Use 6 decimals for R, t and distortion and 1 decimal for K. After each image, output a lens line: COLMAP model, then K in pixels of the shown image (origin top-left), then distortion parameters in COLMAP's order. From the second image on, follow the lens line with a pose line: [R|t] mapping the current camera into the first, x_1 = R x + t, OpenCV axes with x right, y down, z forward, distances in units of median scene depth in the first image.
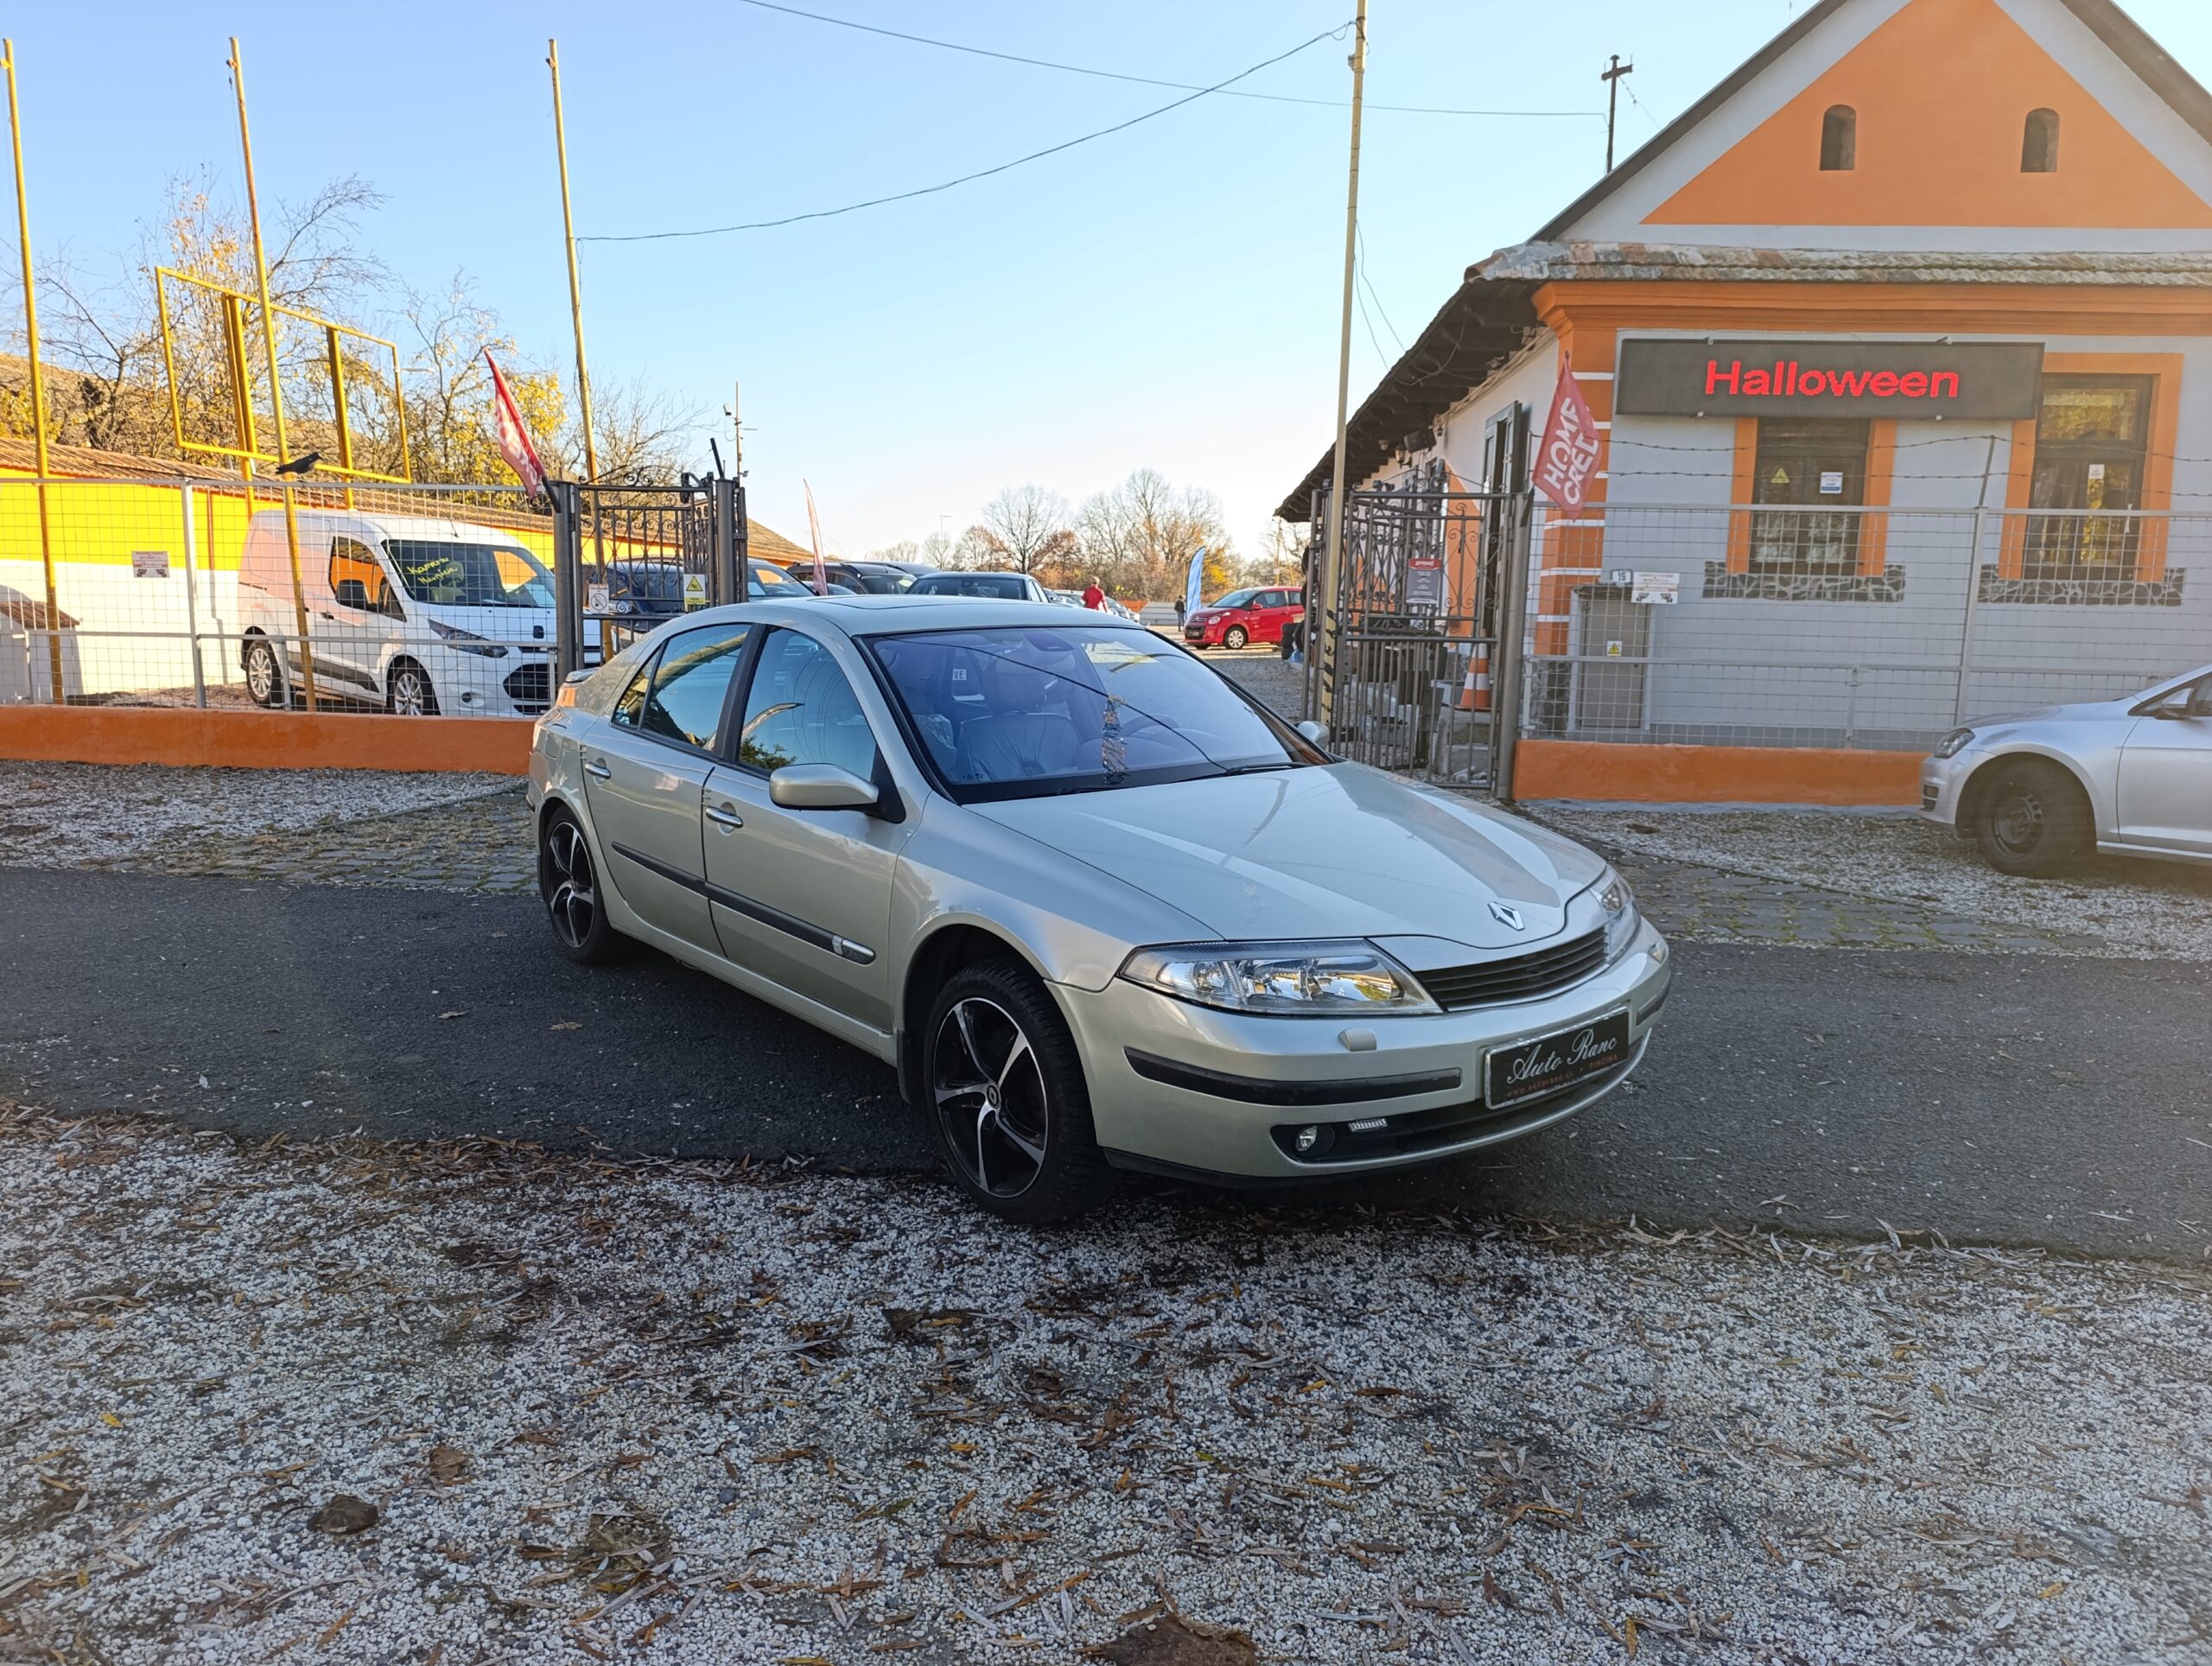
lens RADIAL K [[1501.3, 0, 1098.9], [0, 1501.3, 836.9], [0, 0, 1]] dist [0.028856, -0.041281]
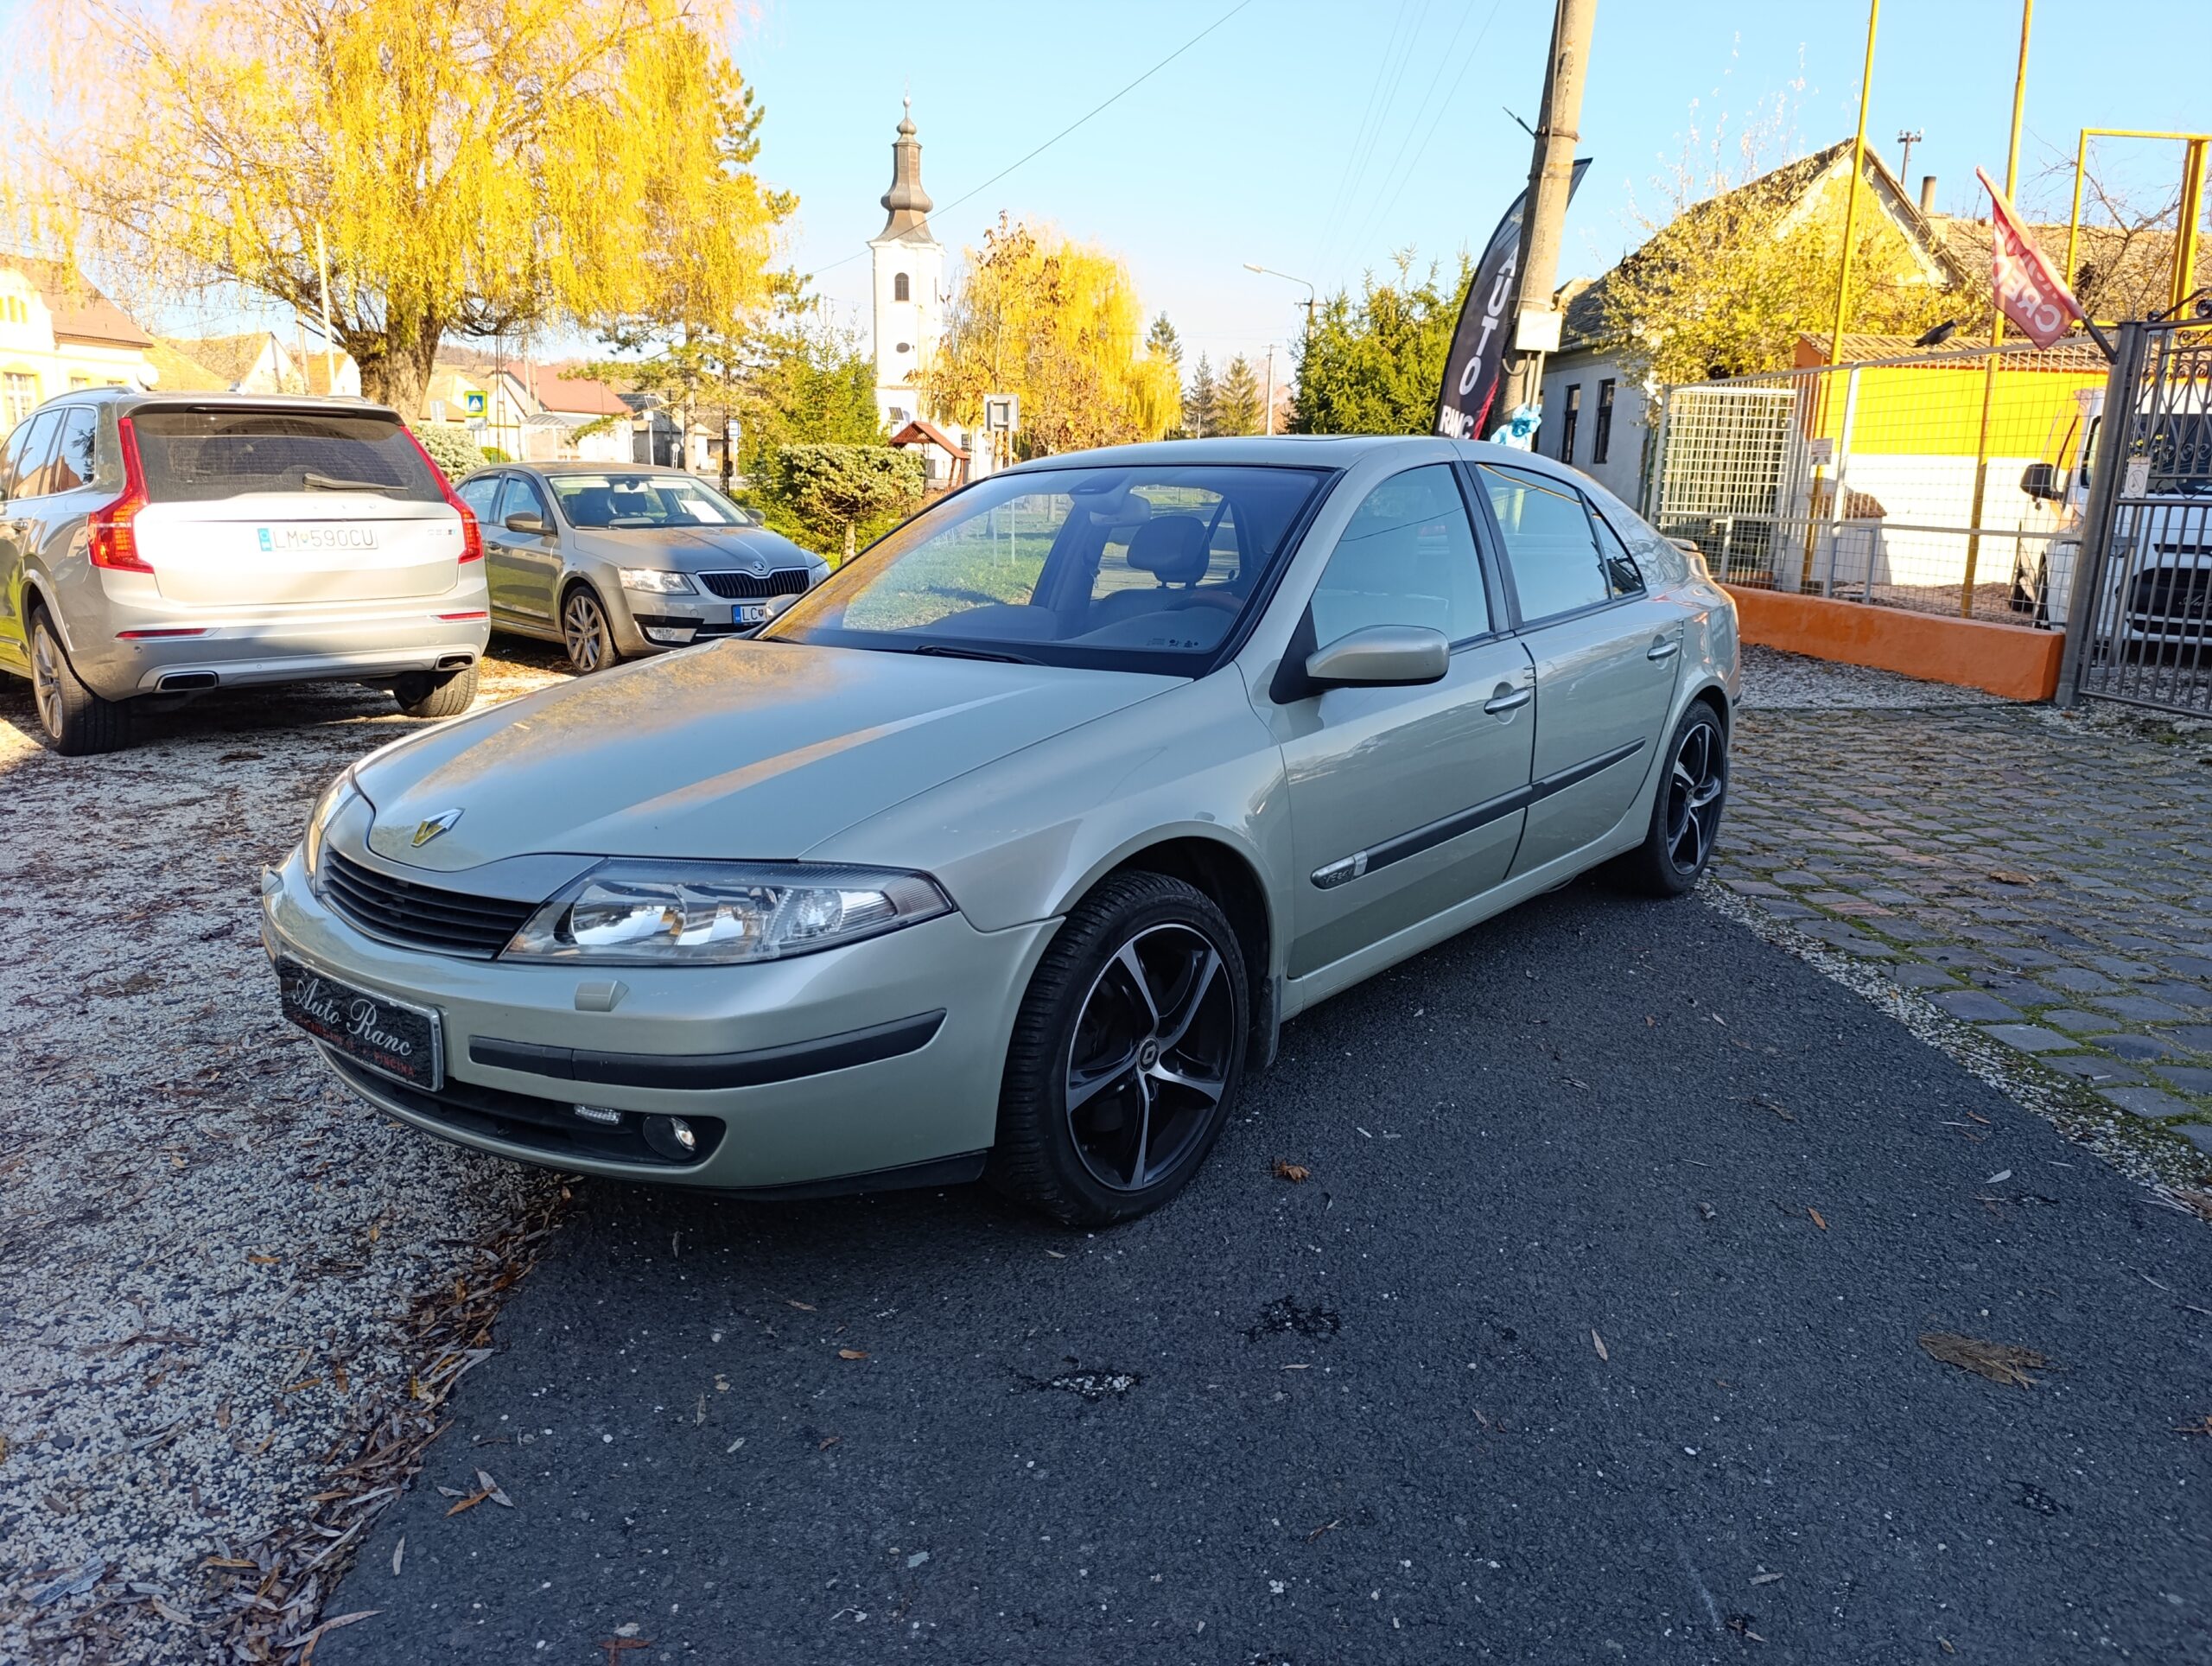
lens RADIAL K [[1501.3, 0, 1098.9], [0, 1501.3, 836.9], [0, 0, 1]] dist [0.028856, -0.041281]
pose [[0.197988, 0.215199, -0.956290, 0.913975], [-0.164587, 0.969050, 0.183995, -0.114865], [0.966288, 0.120964, 0.227279, 1.010209]]
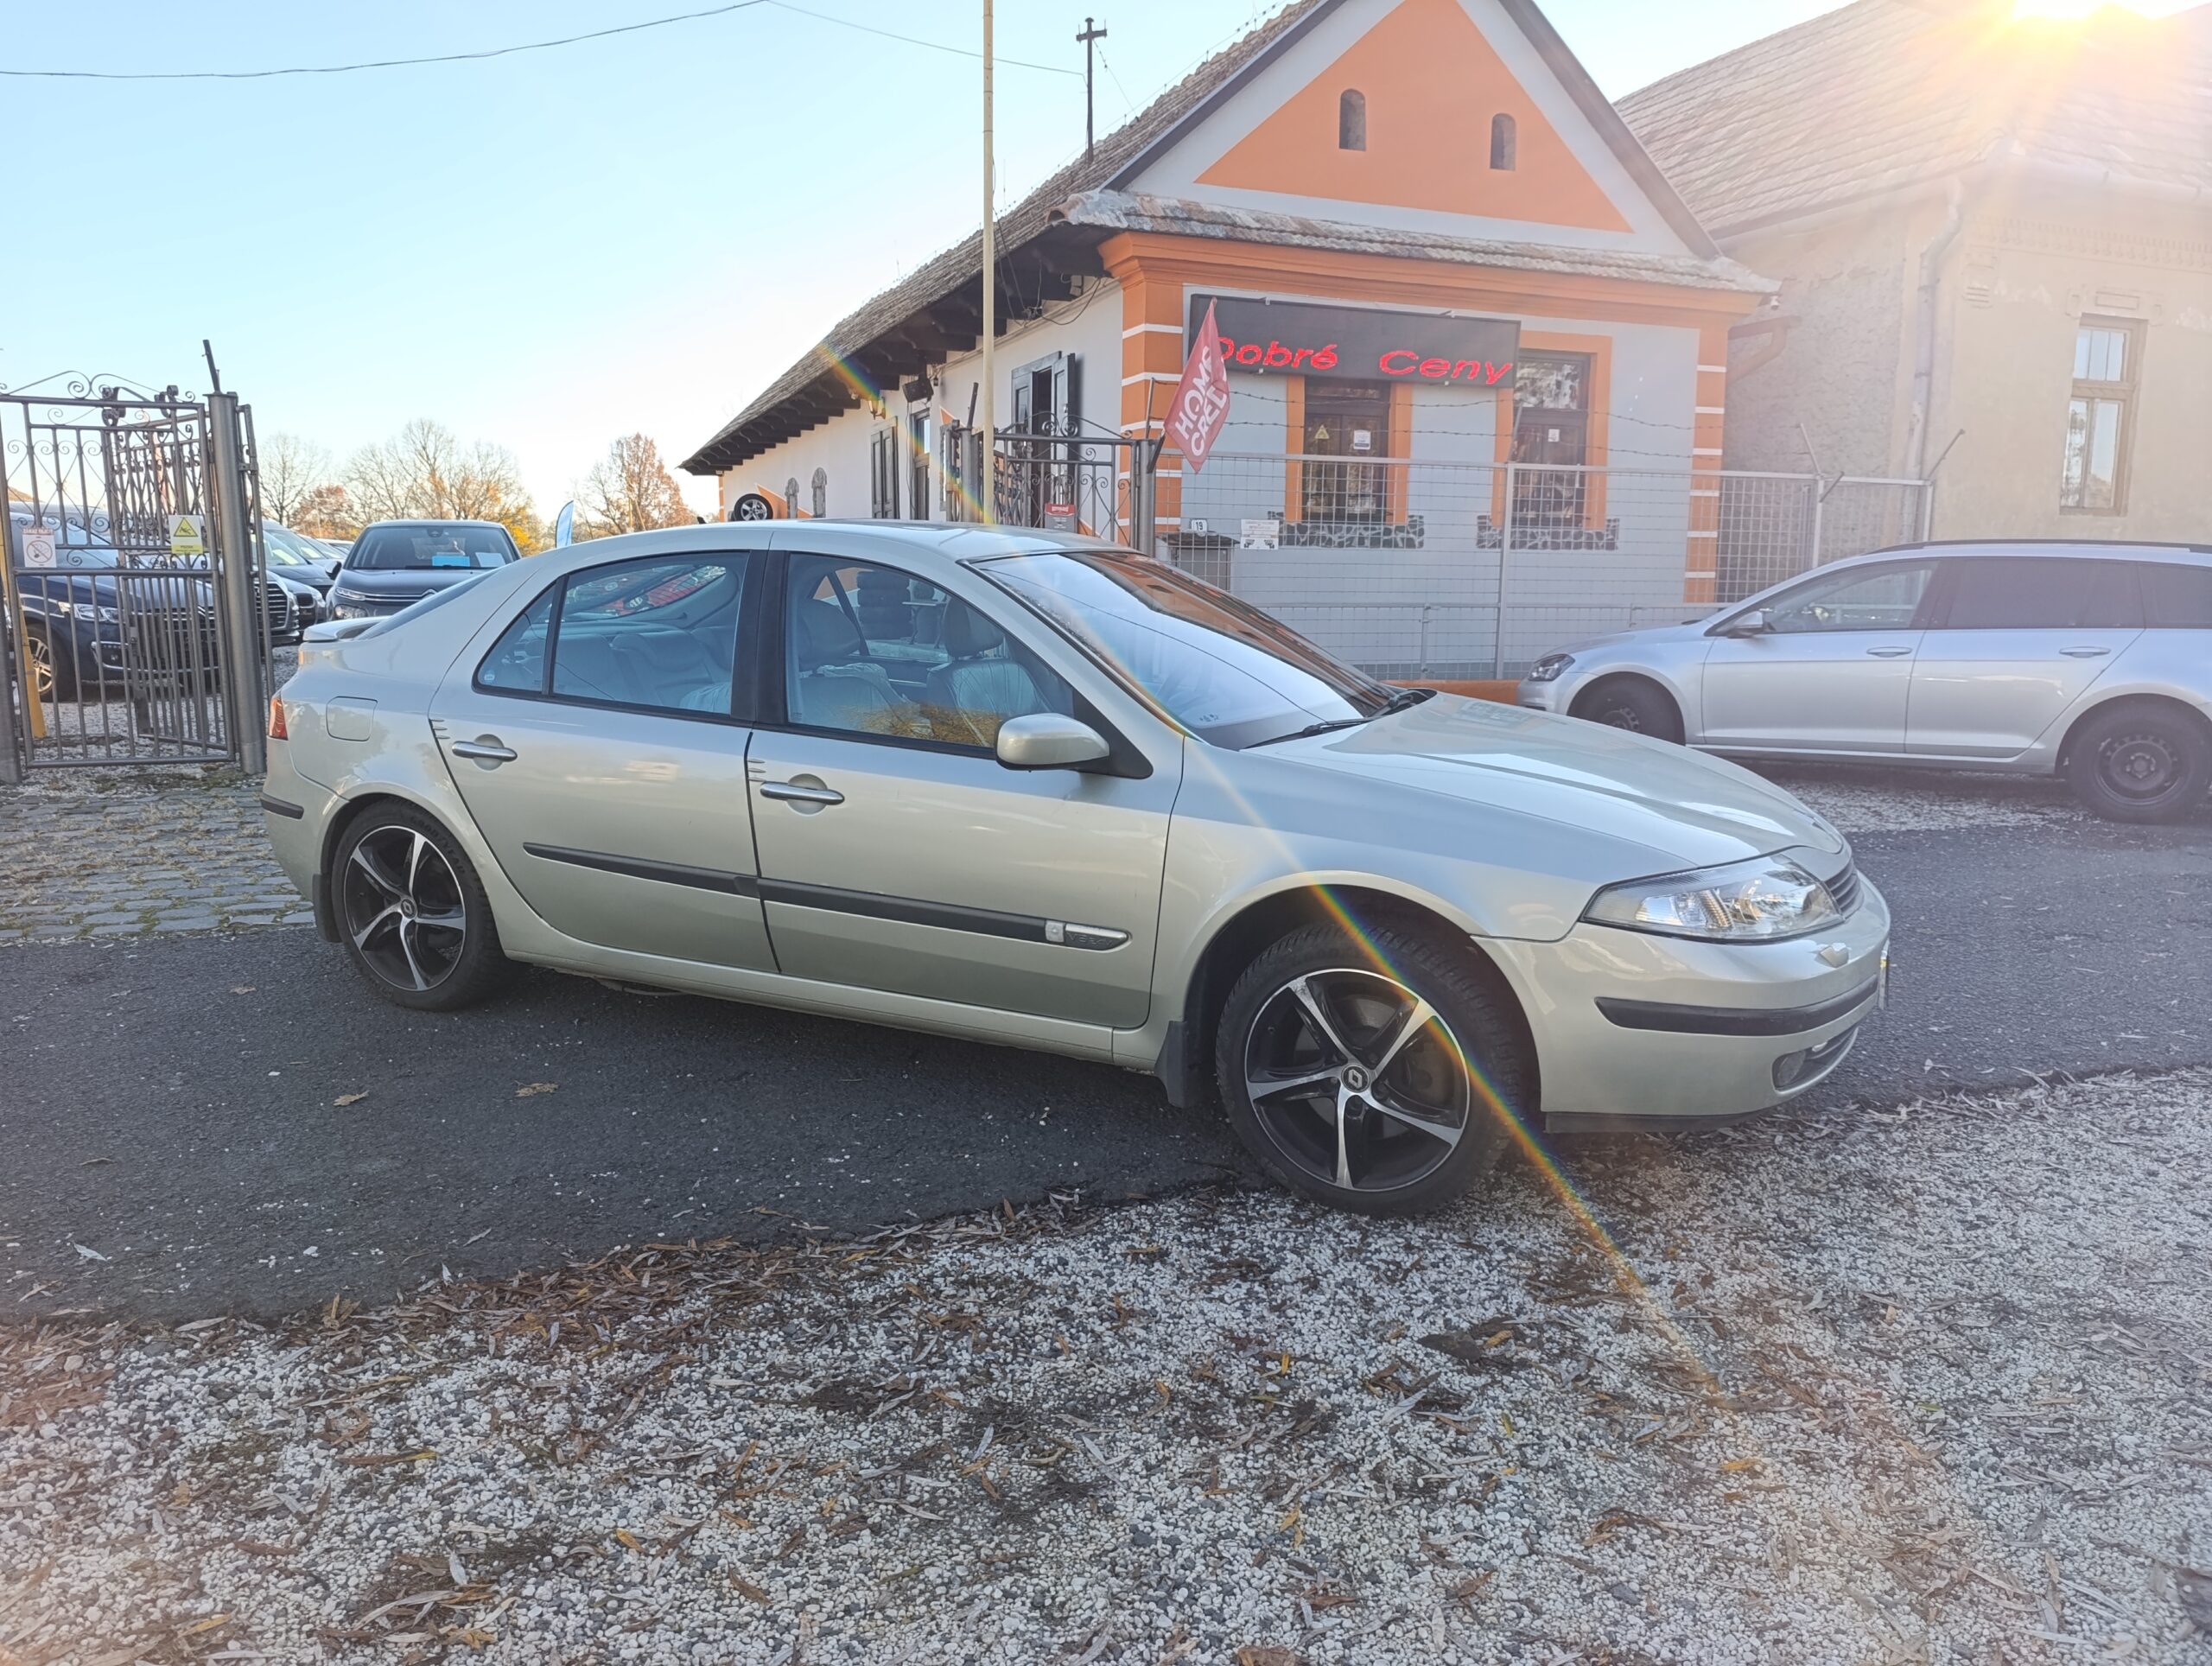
lens RADIAL K [[1501.3, 0, 1098.9], [0, 1501.3, 836.9], [0, 0, 1]] dist [0.028856, -0.041281]
pose [[0.902445, -0.083892, 0.422557, -0.520233], [0.073897, 0.996463, 0.040013, -0.012115], [-0.424419, -0.004884, 0.905453, 0.253853]]
